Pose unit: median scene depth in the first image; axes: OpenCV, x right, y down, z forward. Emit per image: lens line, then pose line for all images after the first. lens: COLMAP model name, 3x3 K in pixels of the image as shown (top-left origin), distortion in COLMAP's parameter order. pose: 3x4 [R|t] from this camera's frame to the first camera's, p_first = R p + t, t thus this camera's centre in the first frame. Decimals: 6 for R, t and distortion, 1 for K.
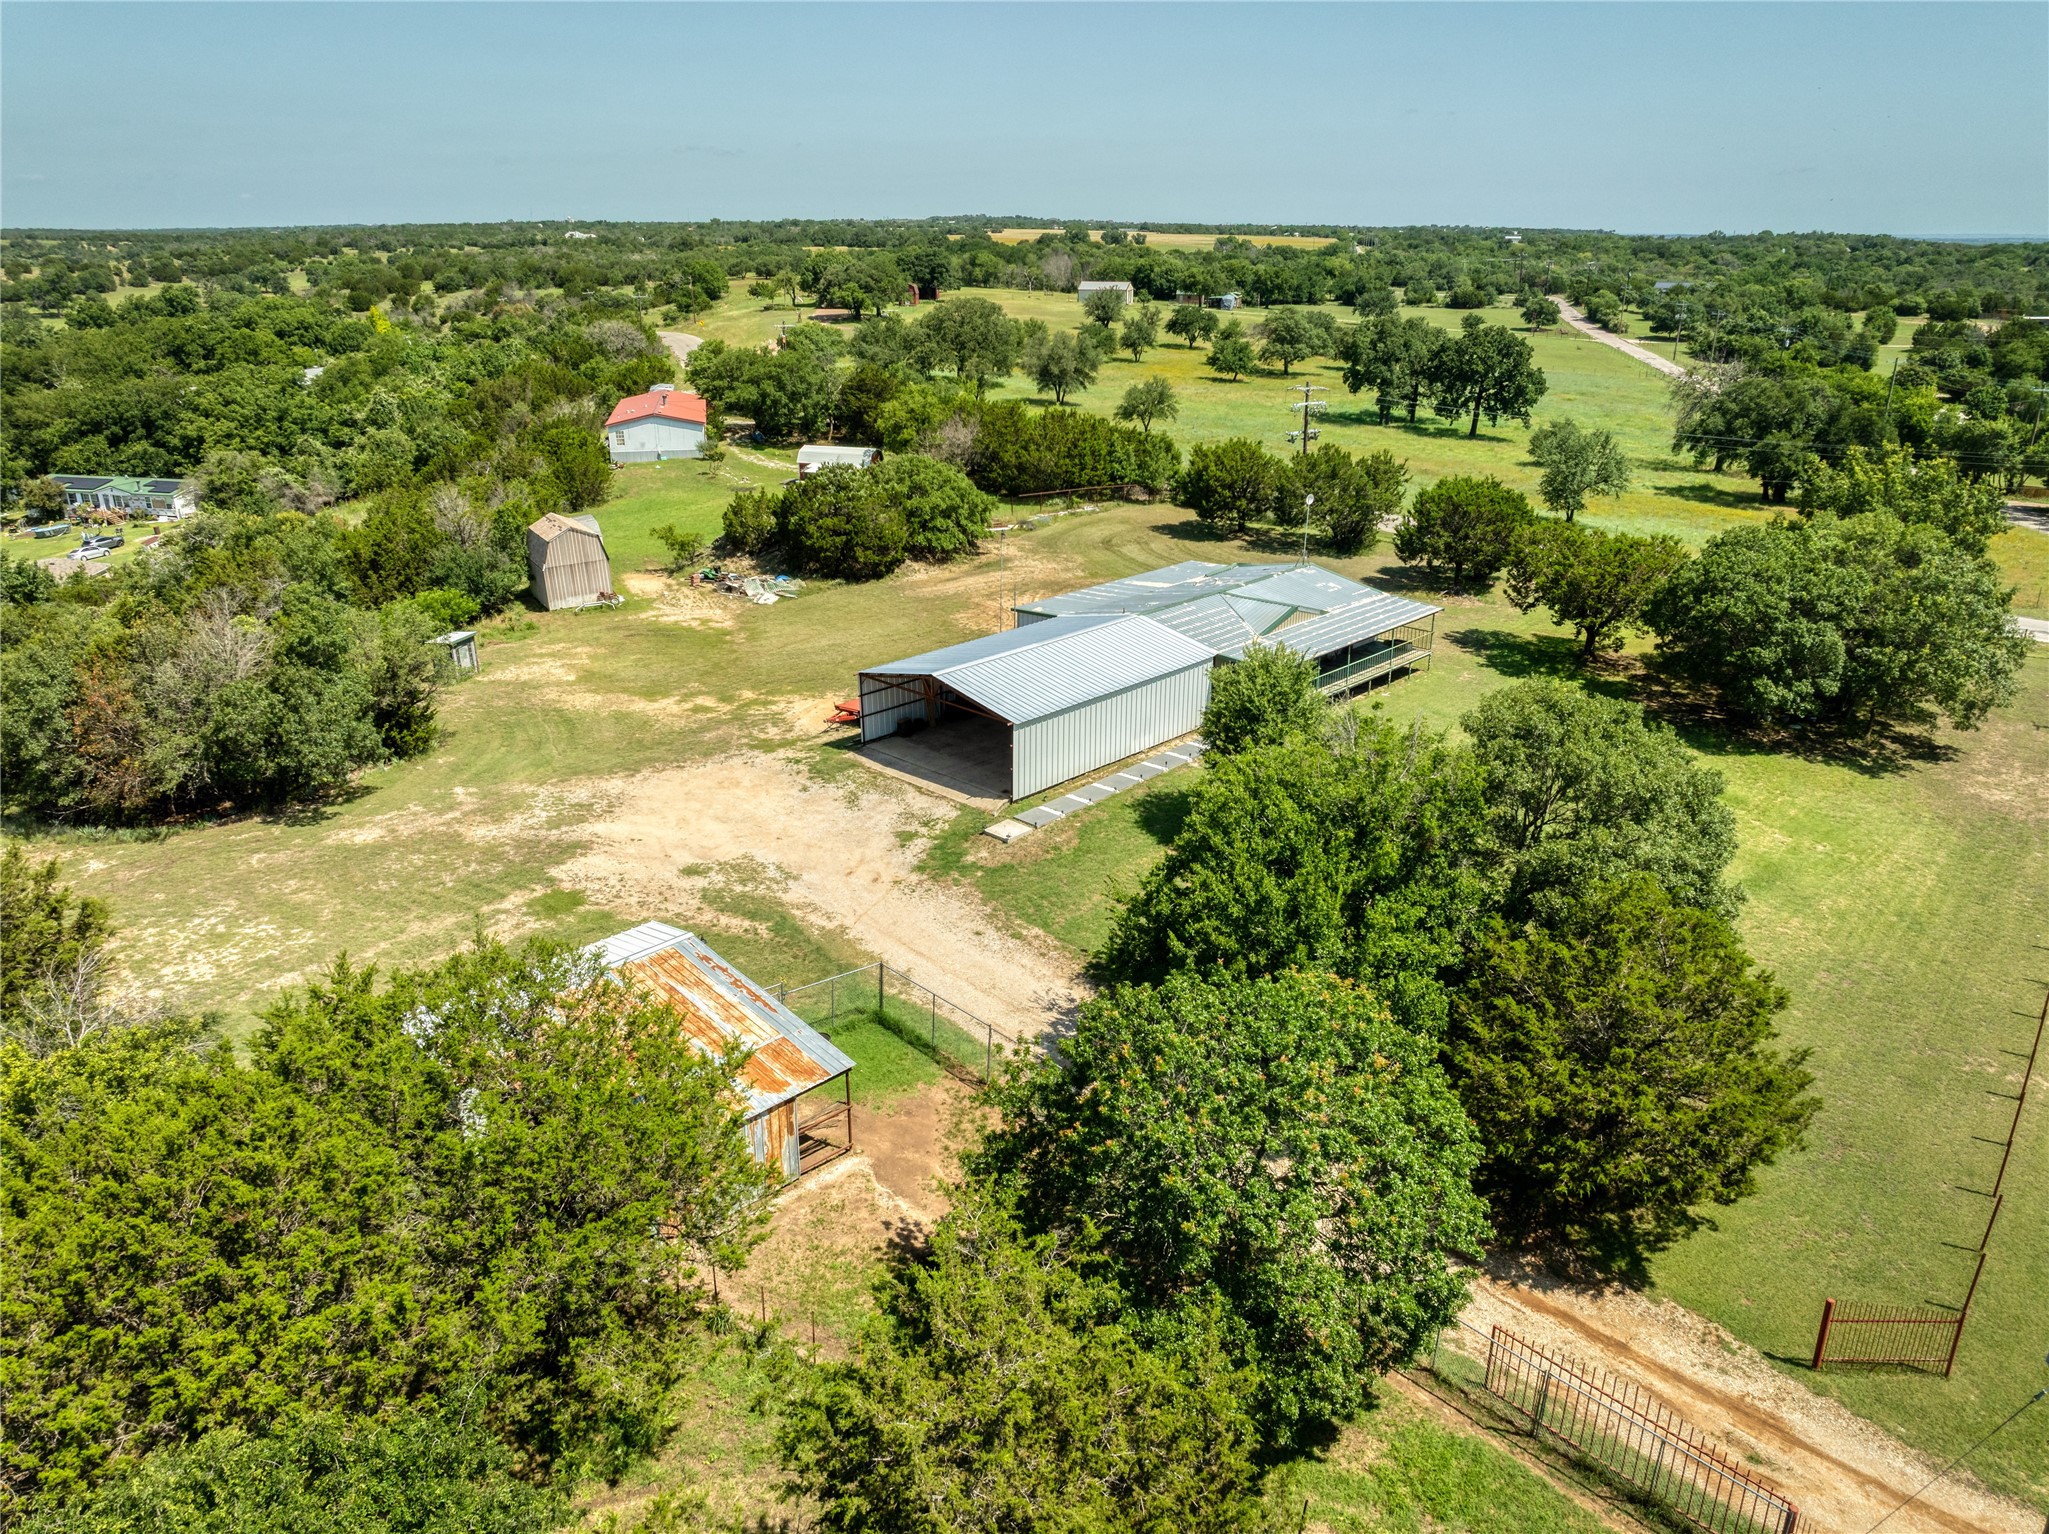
lens RADIAL K [[1437.5, 0, 1024.5], [0, 1437.5, 767.0], [0, 0, 1]] dist [-0.040819, 0.027271]
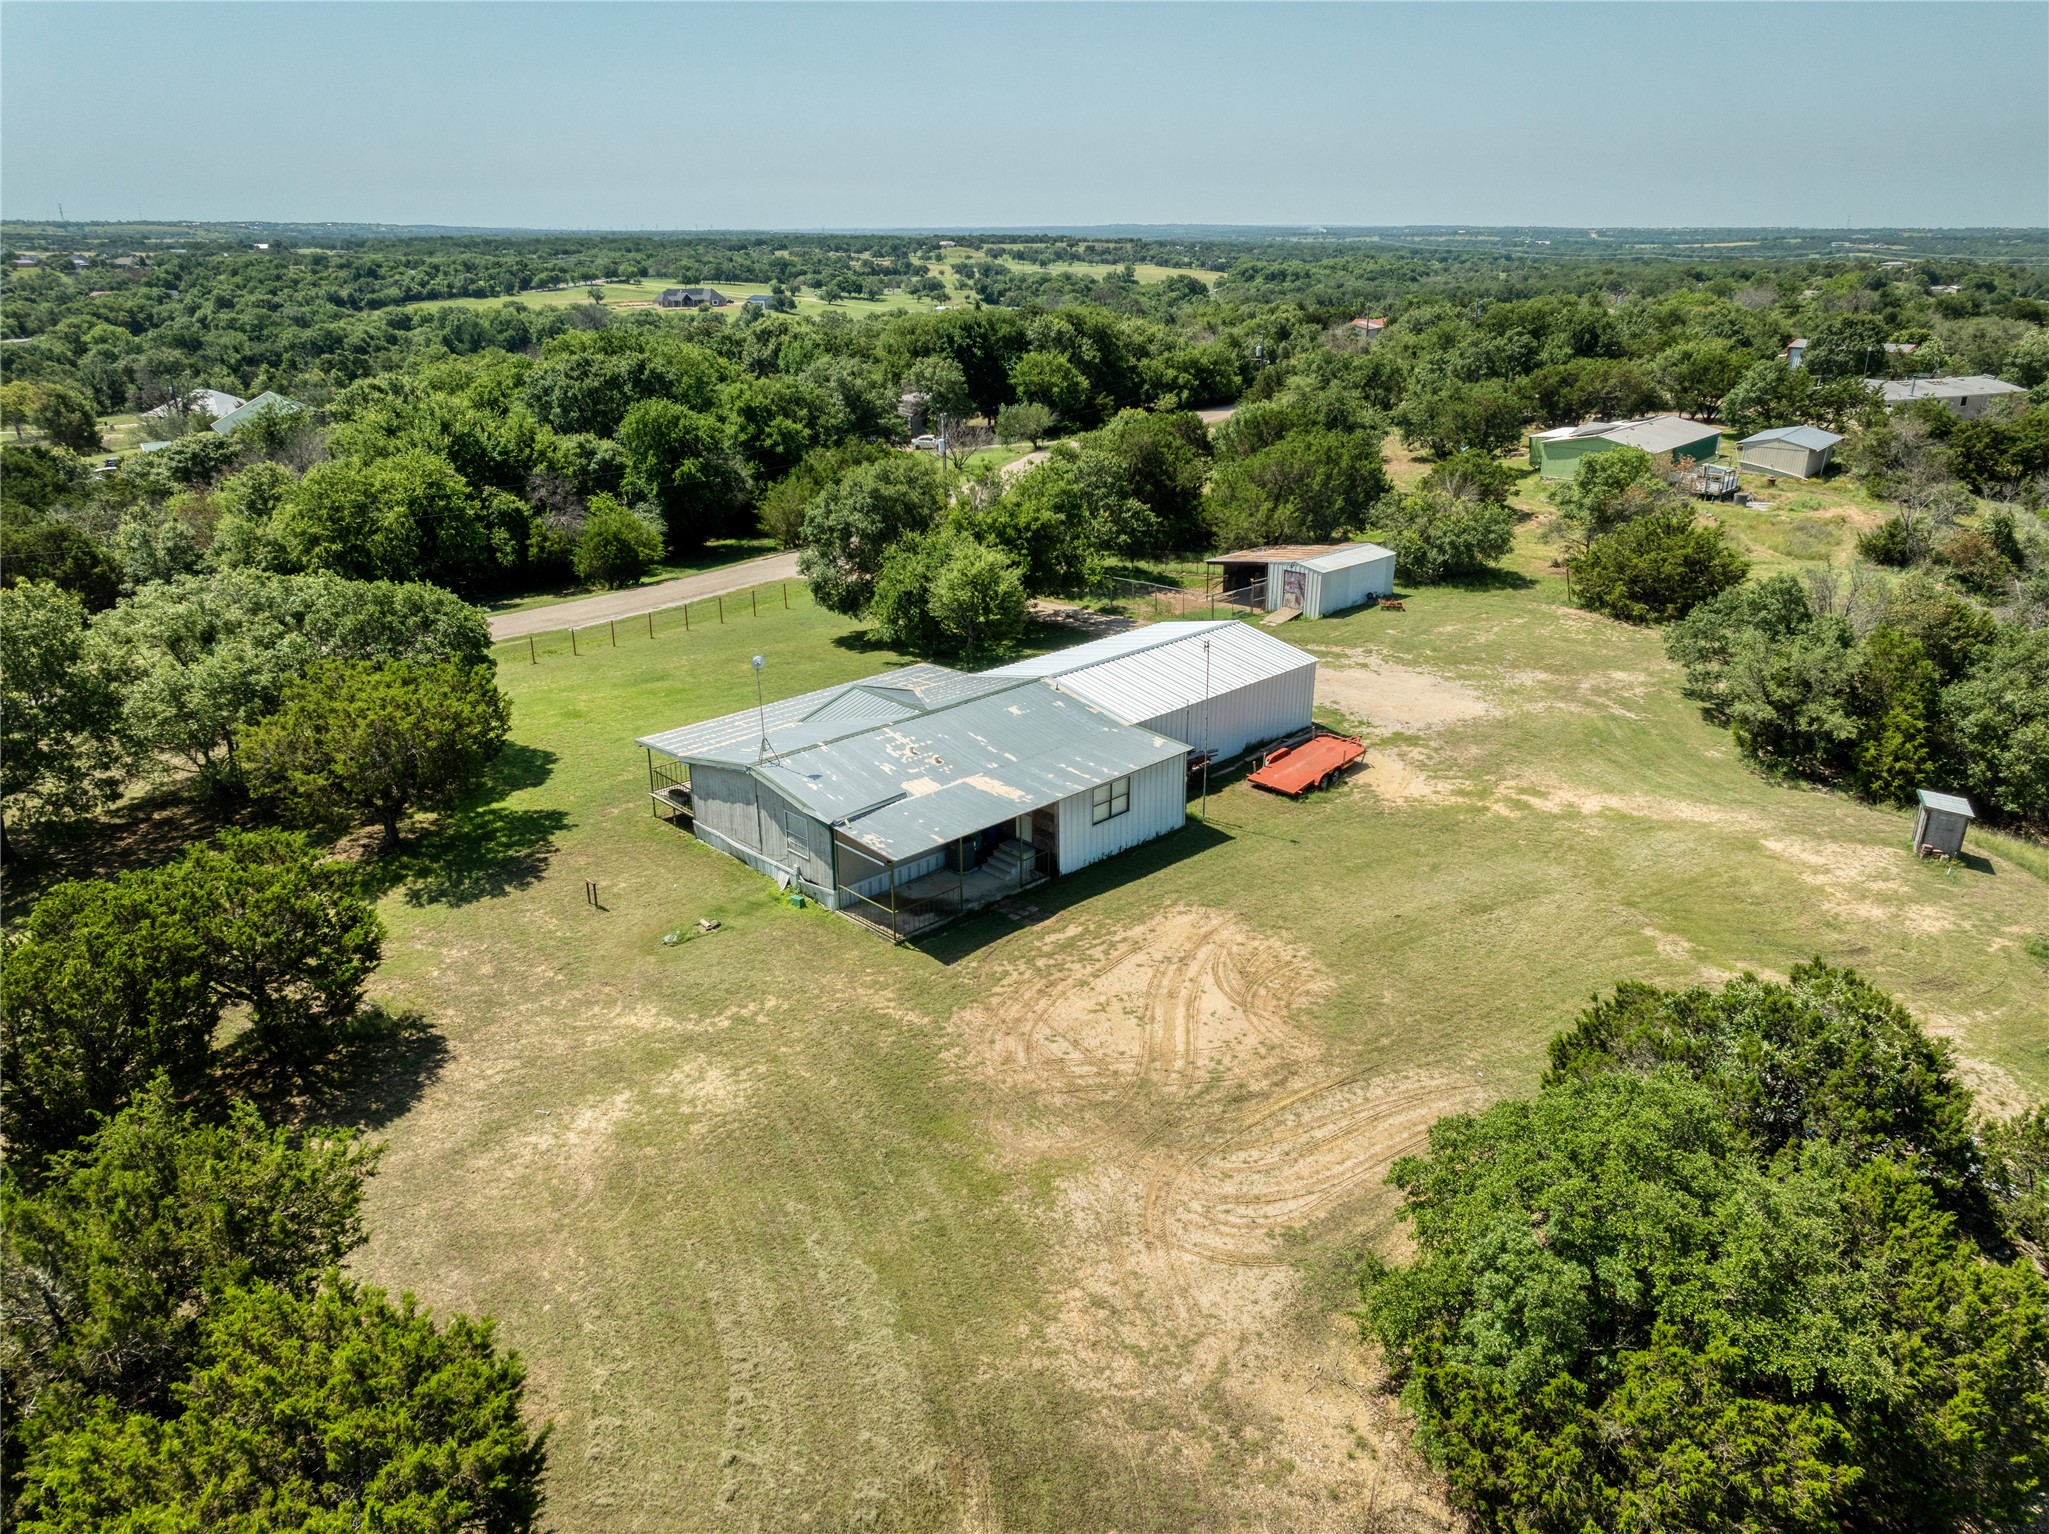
lens RADIAL K [[1437.5, 0, 1024.5], [0, 1437.5, 767.0], [0, 0, 1]] dist [-0.040819, 0.027271]
pose [[-0.999323, -0.013151, 0.034355, 0.057502], [0.012921, 0.748916, 0.662539, -0.637285], [-0.034442, 0.662534, -0.748240, 1.650645]]
